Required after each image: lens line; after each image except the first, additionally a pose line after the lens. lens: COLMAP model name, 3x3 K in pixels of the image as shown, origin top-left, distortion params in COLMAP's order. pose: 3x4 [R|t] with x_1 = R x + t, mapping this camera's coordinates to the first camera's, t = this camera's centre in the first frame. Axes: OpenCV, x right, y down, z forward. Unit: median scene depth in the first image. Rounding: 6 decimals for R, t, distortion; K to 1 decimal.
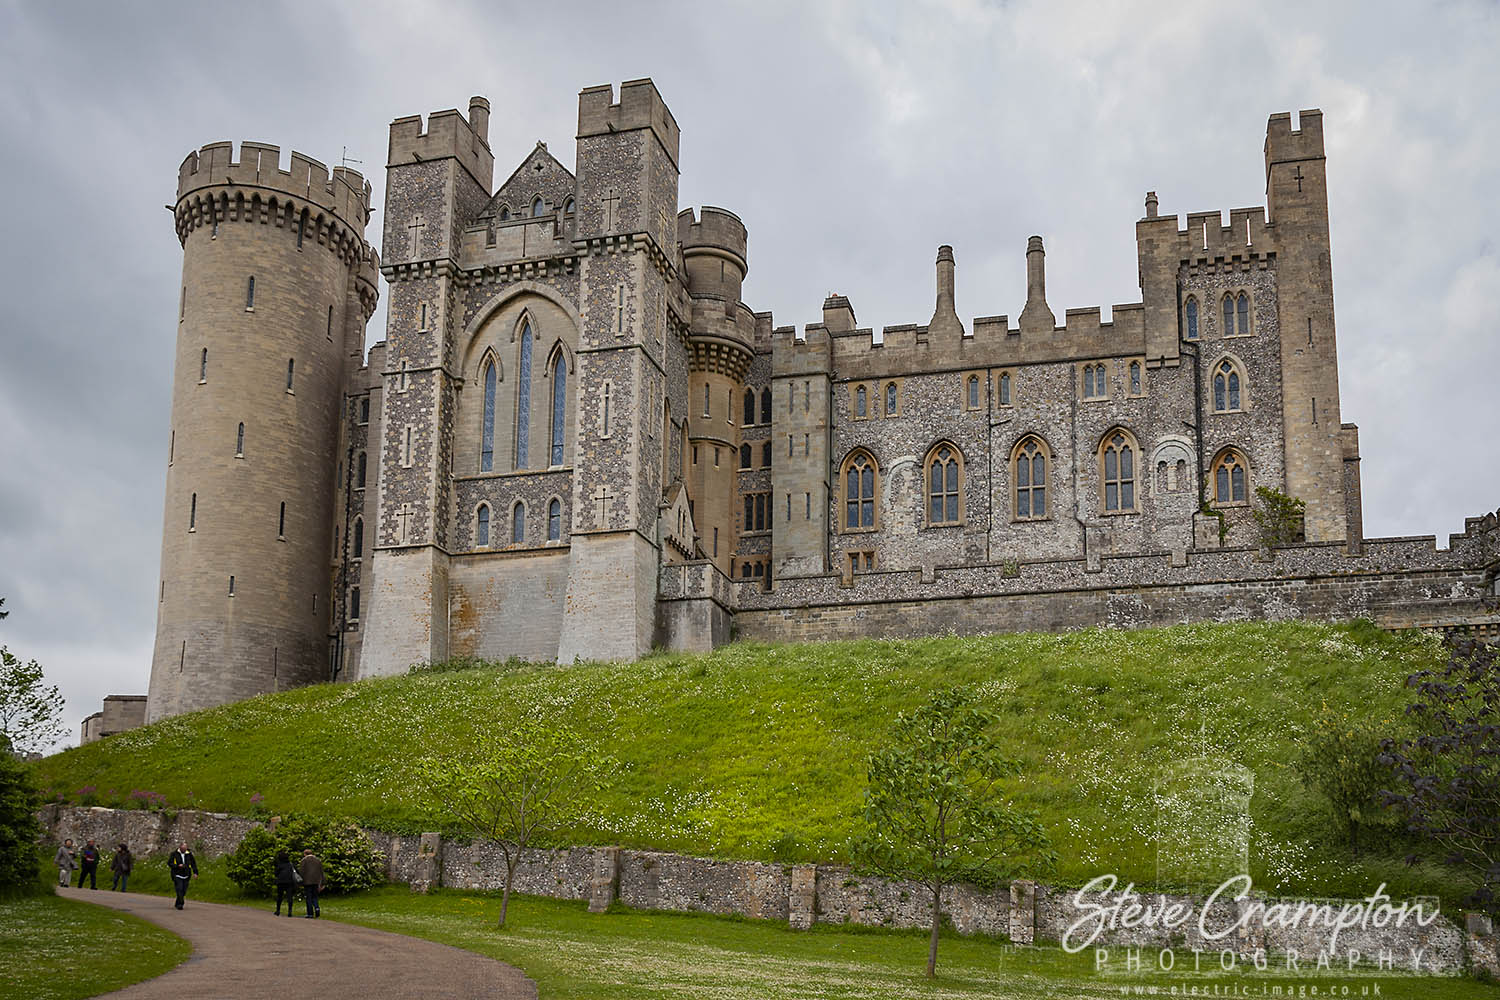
lens RADIAL K [[1317.9, 0, 750.5], [0, 1317.9, 610.3], [0, 0, 1]] dist [-0.080597, 0.065785]
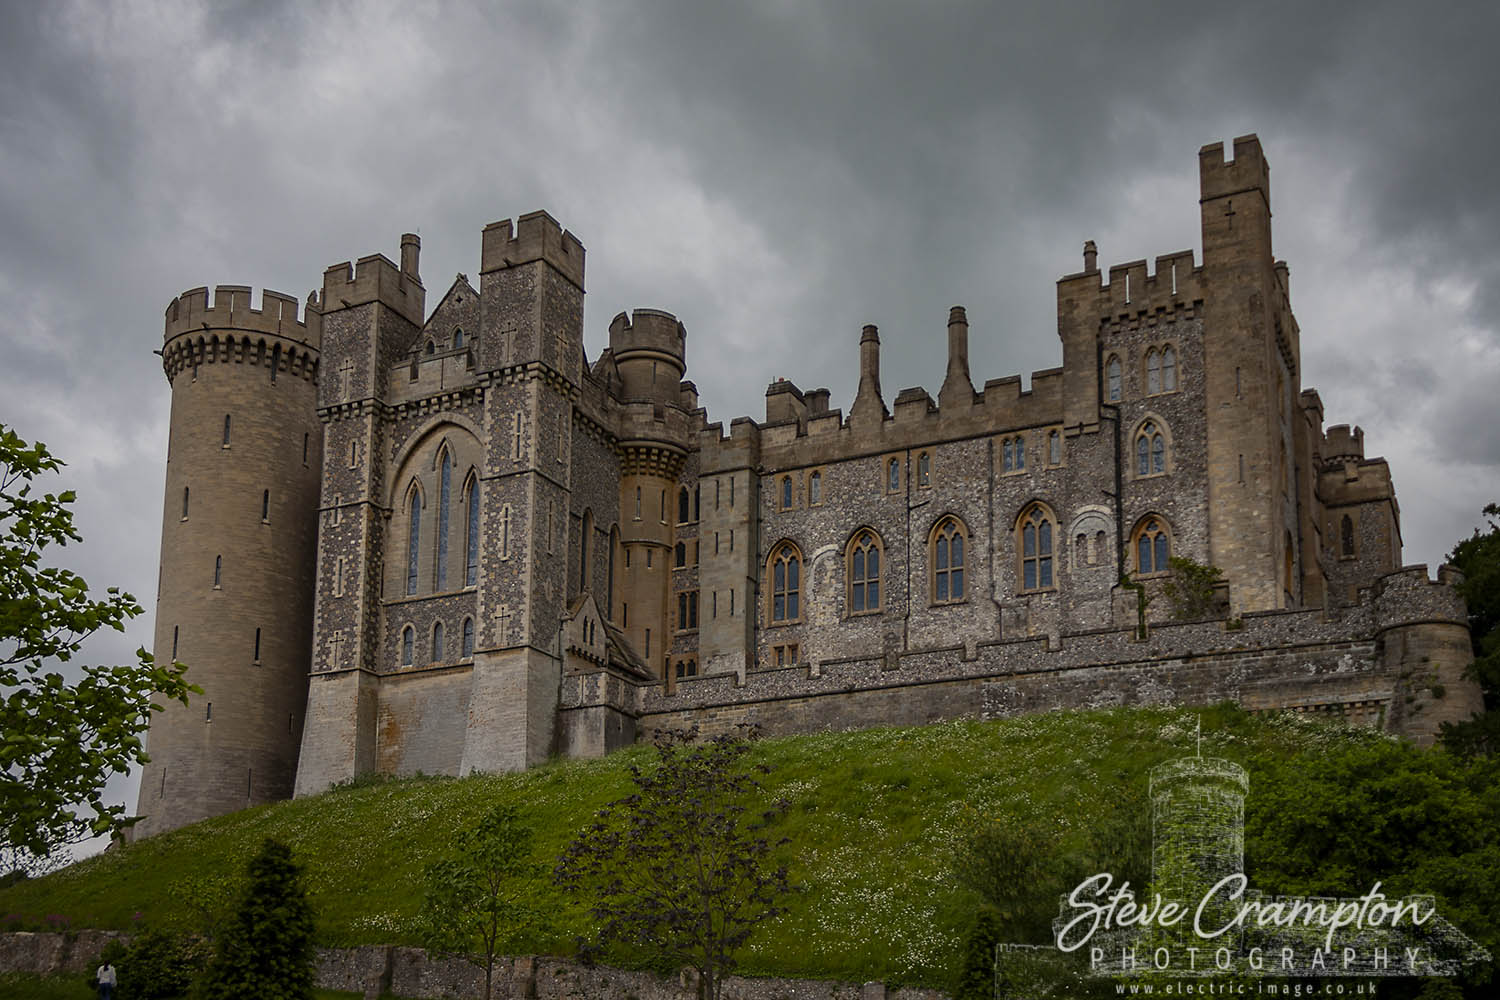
lens RADIAL K [[1791.7, 0, 750.0], [0, 1791.7, 500.0], [0, 0, 1]] dist [0.148062, 0.024117]
pose [[0.966919, -0.075049, -0.243794, 0.407864], [0.054705, 0.994512, -0.089182, -0.034804], [0.249149, 0.072894, 0.965718, -0.337624]]
